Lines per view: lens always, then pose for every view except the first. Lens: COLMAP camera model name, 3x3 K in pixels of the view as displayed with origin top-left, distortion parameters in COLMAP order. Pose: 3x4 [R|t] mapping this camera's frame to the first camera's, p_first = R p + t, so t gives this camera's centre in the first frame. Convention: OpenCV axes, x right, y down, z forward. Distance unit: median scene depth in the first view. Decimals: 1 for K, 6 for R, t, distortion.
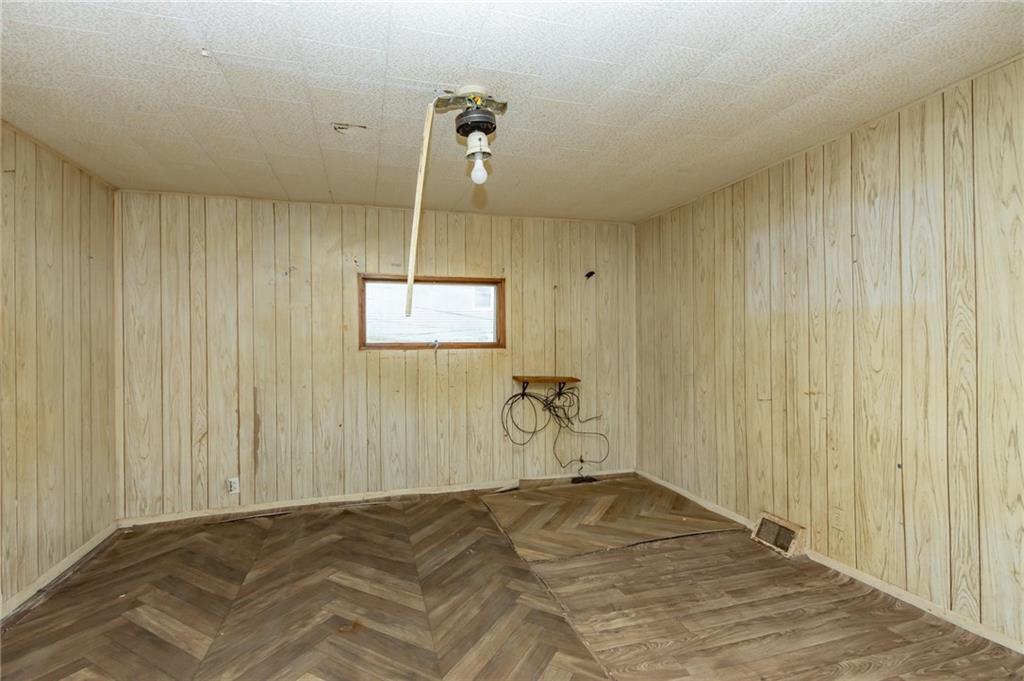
lens RADIAL K [[466.5, 0, 512.5], [0, 466.5, 339.6], [0, 0, 1]] dist [-0.004468, -0.000601]
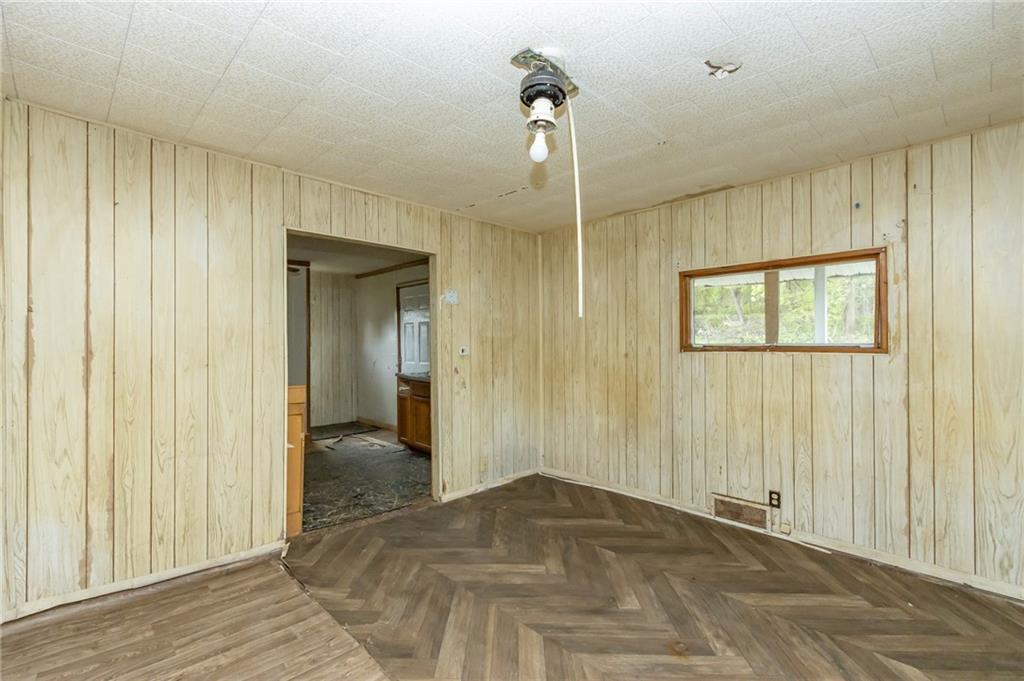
lens RADIAL K [[466.5, 0, 514.4], [0, 466.5, 341.5], [0, 0, 1]] dist [-0.004468, -0.000601]
pose [[-0.892000, 0.005132, -0.452007, 0.350307], [0.007469, 0.999966, -0.003387, 0.004529], [0.451975, -0.006397, -0.892008, 1.641516]]
